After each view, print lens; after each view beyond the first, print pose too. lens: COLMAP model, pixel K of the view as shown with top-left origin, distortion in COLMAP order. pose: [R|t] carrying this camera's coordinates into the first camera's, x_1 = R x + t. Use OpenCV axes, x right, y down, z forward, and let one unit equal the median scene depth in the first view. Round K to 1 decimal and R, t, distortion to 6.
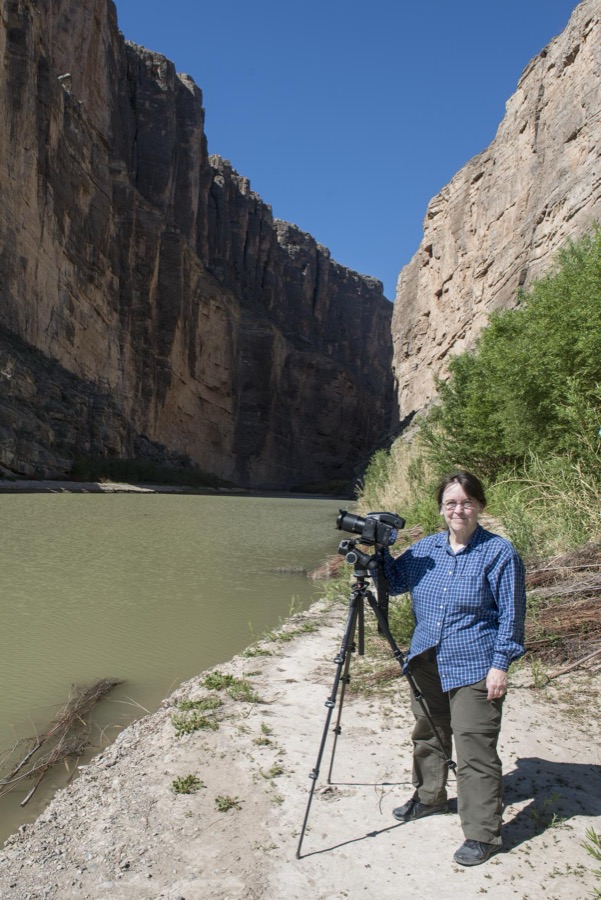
lens RADIAL K [[386.9, 0, 300.0], [0, 386.9, 451.1], [0, 0, 1]] dist [-0.014846, 0.000294]
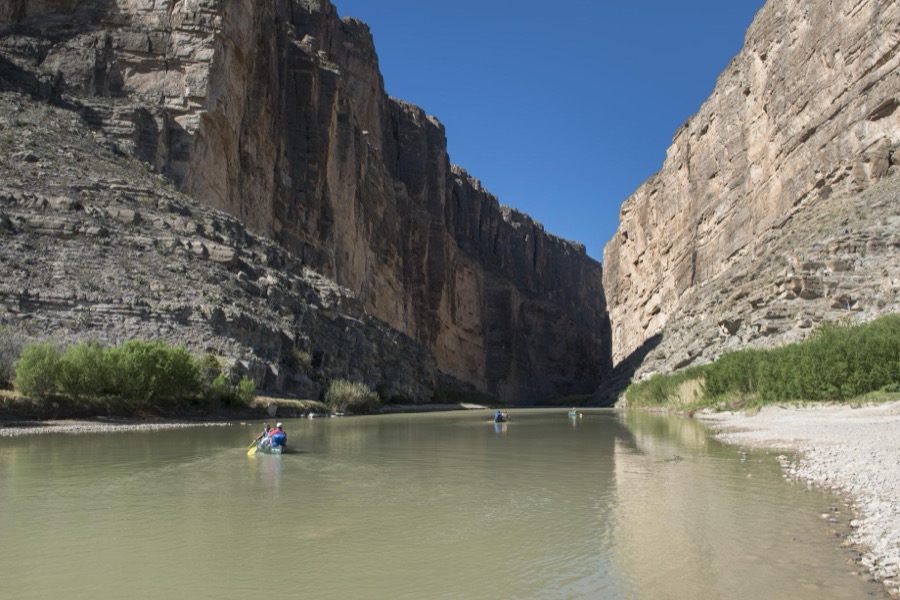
lens RADIAL K [[386.9, 0, 449.2], [0, 386.9, 299.1], [0, 0, 1]] dist [-0.014846, 0.000294]
pose [[0.997044, -0.059870, -0.048161, -0.232068], [0.050646, 0.983435, -0.174045, -0.038938], [0.057783, 0.171091, 0.983559, -0.377862]]
